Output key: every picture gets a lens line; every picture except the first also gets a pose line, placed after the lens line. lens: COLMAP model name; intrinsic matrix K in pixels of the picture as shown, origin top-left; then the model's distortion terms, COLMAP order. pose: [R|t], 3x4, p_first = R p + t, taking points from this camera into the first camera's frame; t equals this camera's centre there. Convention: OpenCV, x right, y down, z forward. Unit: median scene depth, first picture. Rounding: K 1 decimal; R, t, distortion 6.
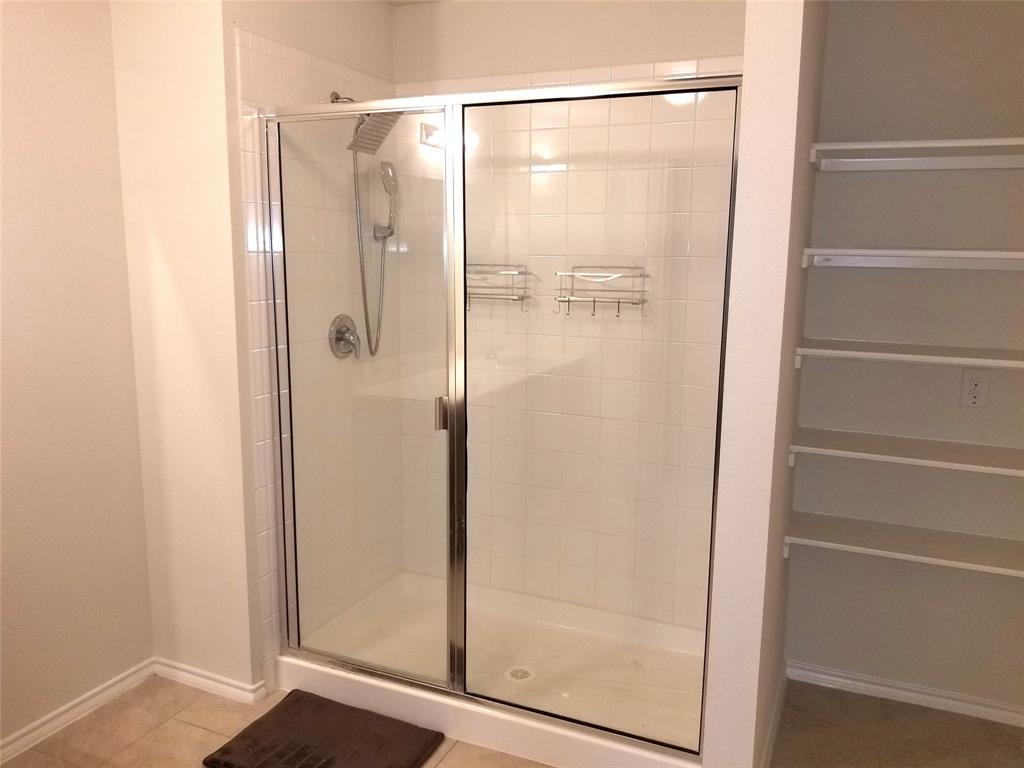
lens RADIAL K [[797.6, 0, 513.6], [0, 797.6, 385.8], [0, 0, 1]] dist [0.041122, -0.065623]
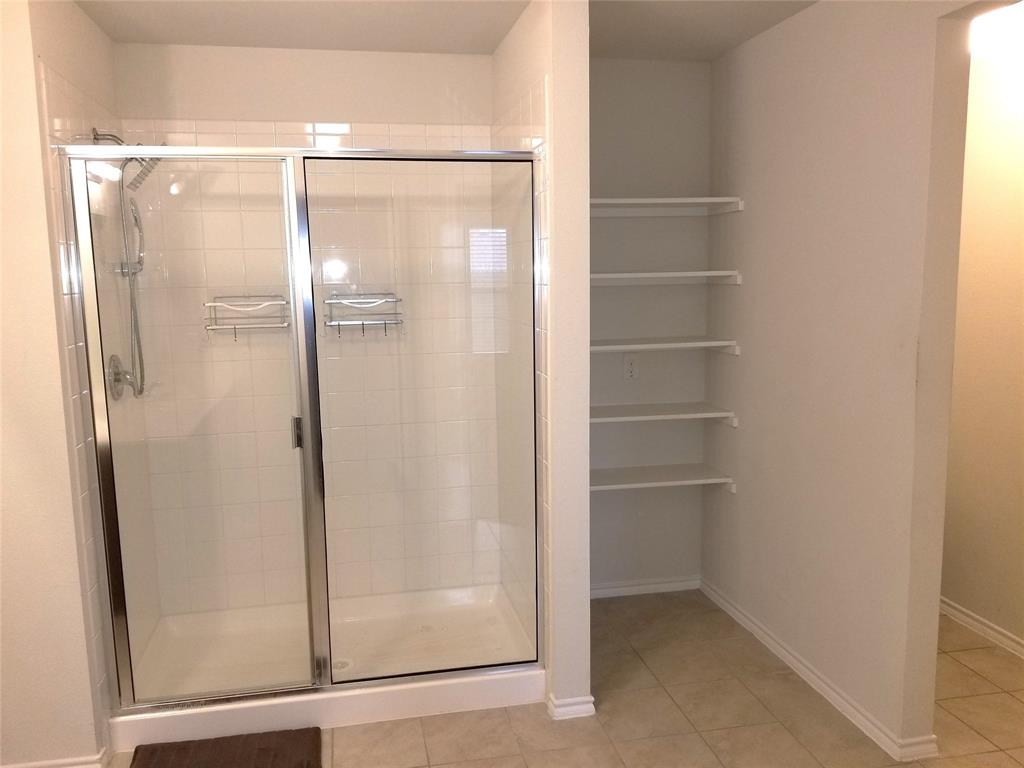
lens RADIAL K [[797.6, 0, 487.5], [0, 797.6, 380.7], [0, 0, 1]] dist [0.041122, -0.065623]
pose [[0.821445, -0.101773, 0.561133, -0.420911], [0.122321, 0.992490, 0.000943, -0.003713], [-0.557015, 0.067864, 0.827725, -0.052881]]
